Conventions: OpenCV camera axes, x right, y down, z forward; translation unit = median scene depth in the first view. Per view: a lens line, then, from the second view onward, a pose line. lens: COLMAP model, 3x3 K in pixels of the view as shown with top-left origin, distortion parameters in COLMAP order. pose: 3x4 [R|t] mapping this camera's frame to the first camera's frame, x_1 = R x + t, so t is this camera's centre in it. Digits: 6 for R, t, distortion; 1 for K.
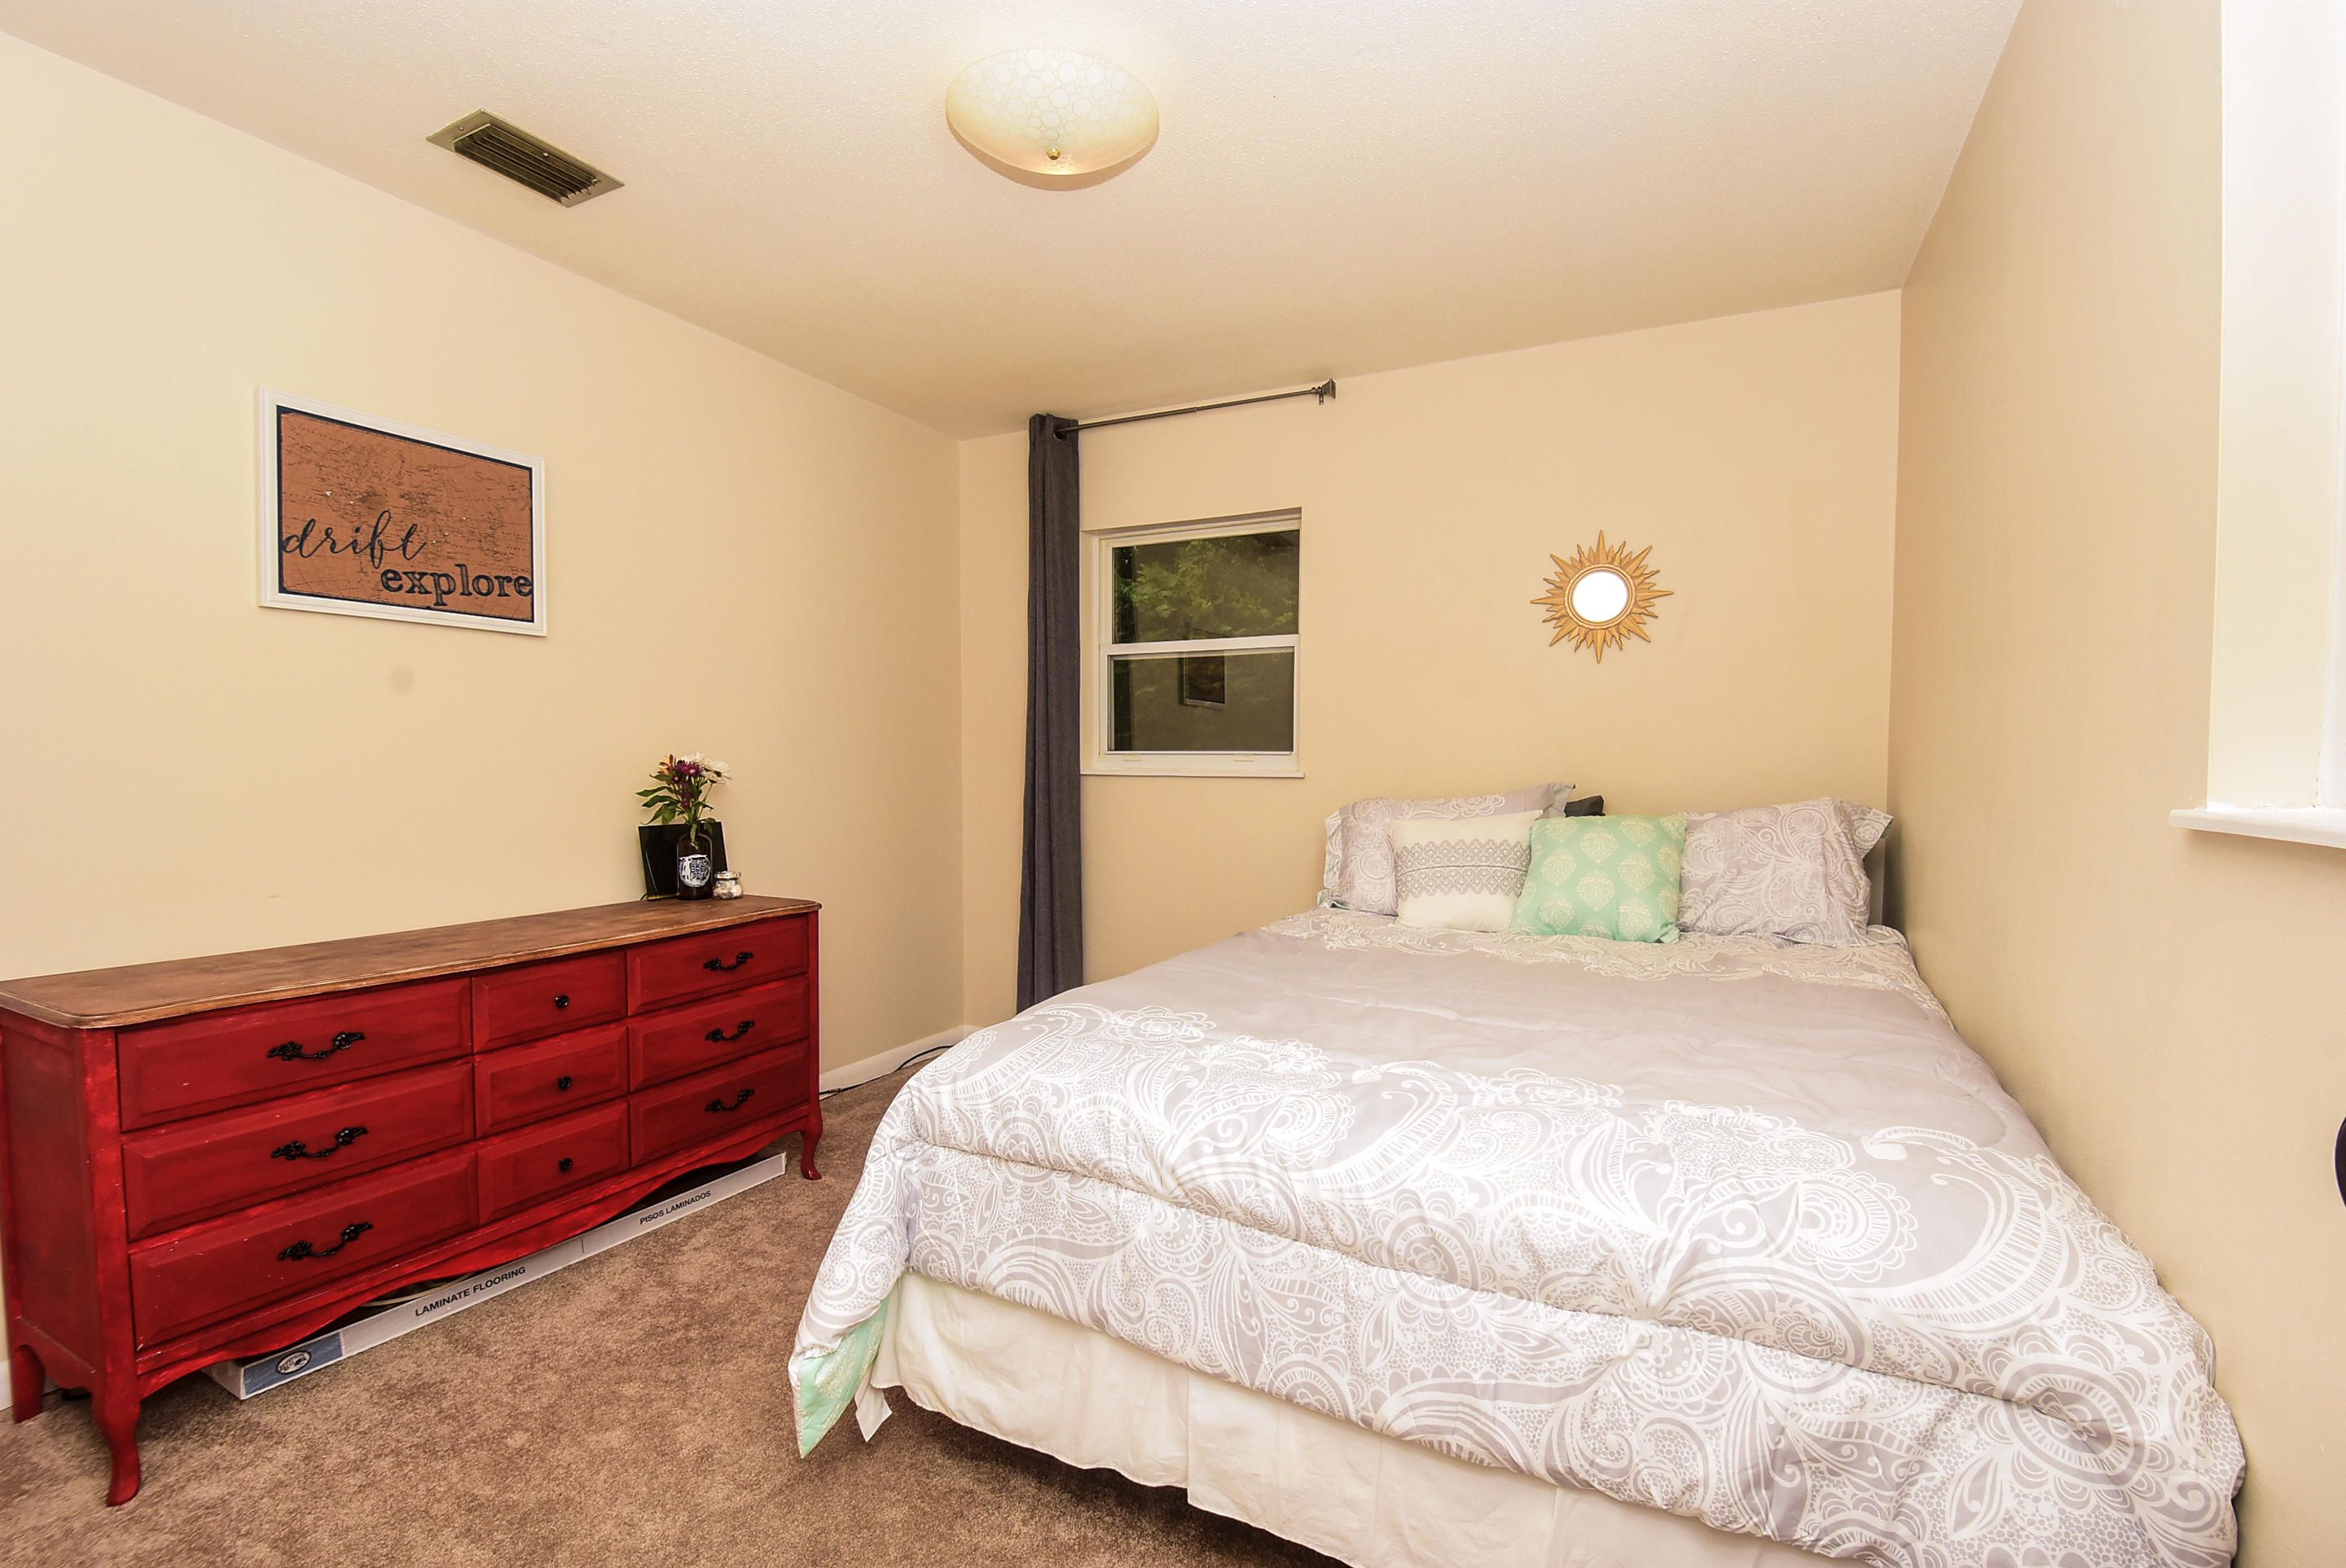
lens RADIAL K [[1077.1, 0, 1168.4], [0, 1077.1, 789.1], [0, 0, 1]] dist [-0.003091, -0.000778]
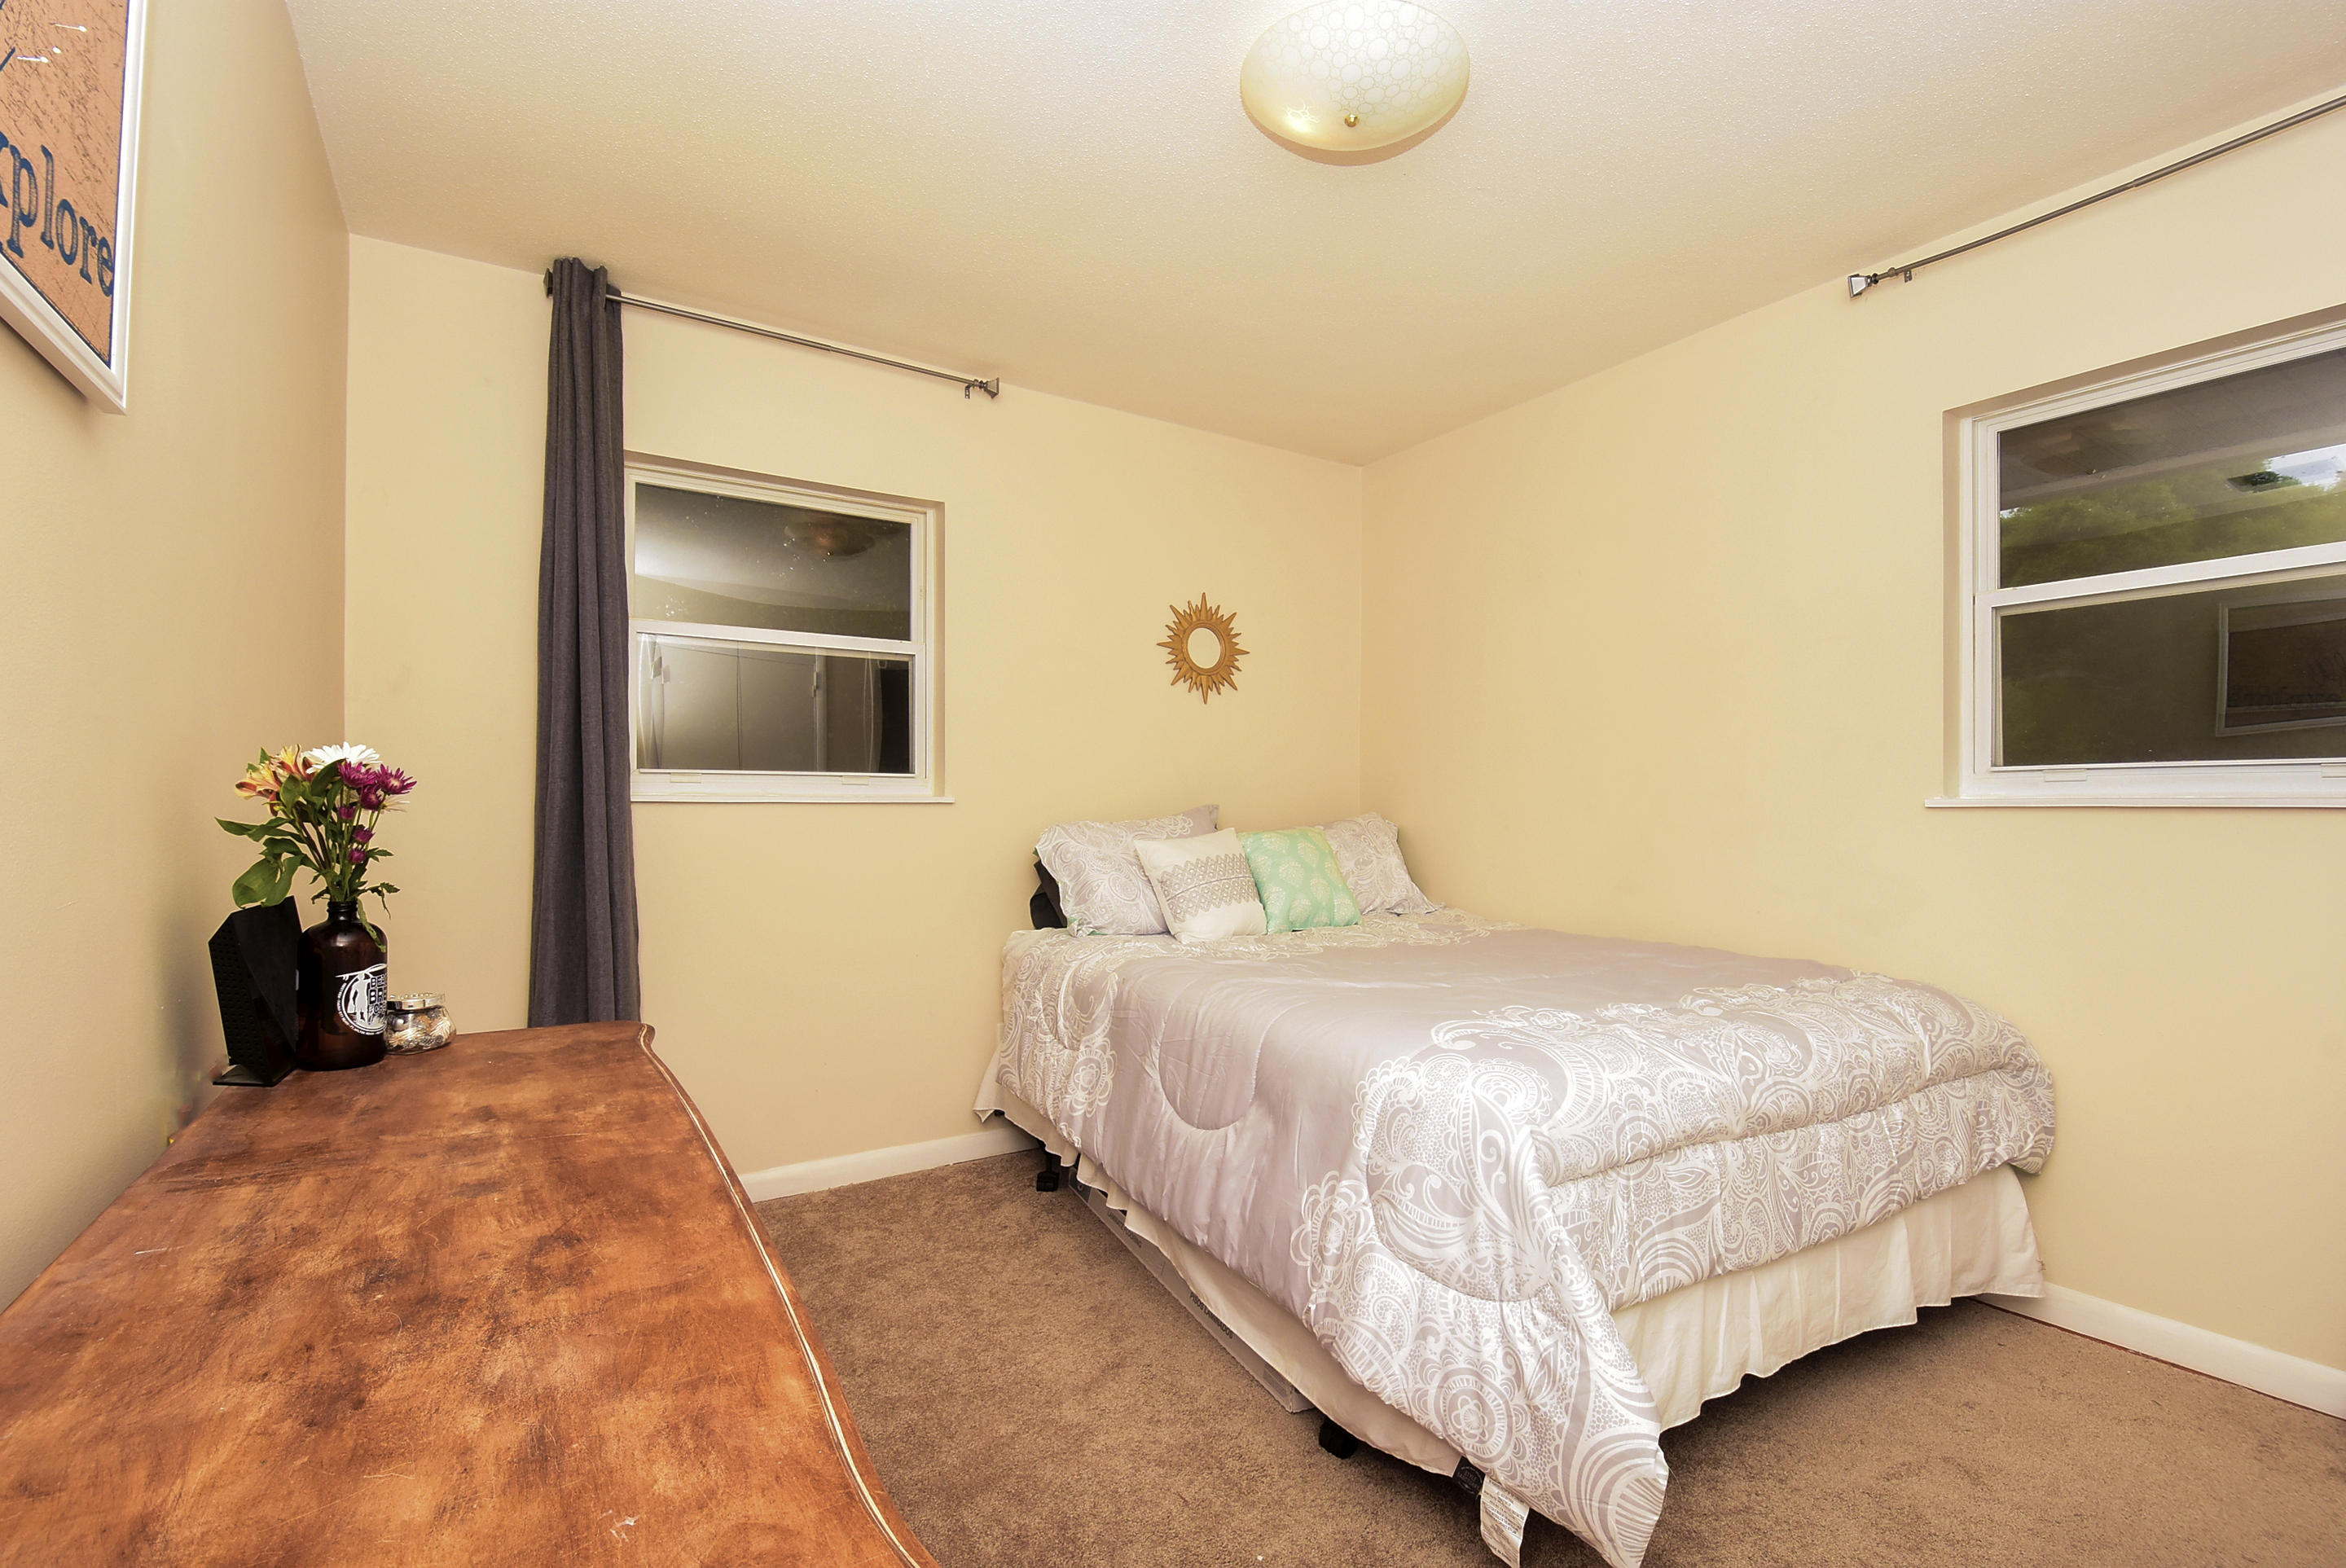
lens RADIAL K [[1077.1, 0, 1175.9], [0, 1077.1, 789.7], [0, 0, 1]] dist [-0.003091, -0.000778]
pose [[0.489296, 0.007808, 0.872083, -0.646429], [0.023766, 0.999469, -0.022283, 0.003424], [-0.871794, 0.031629, 0.488851, 0.452138]]
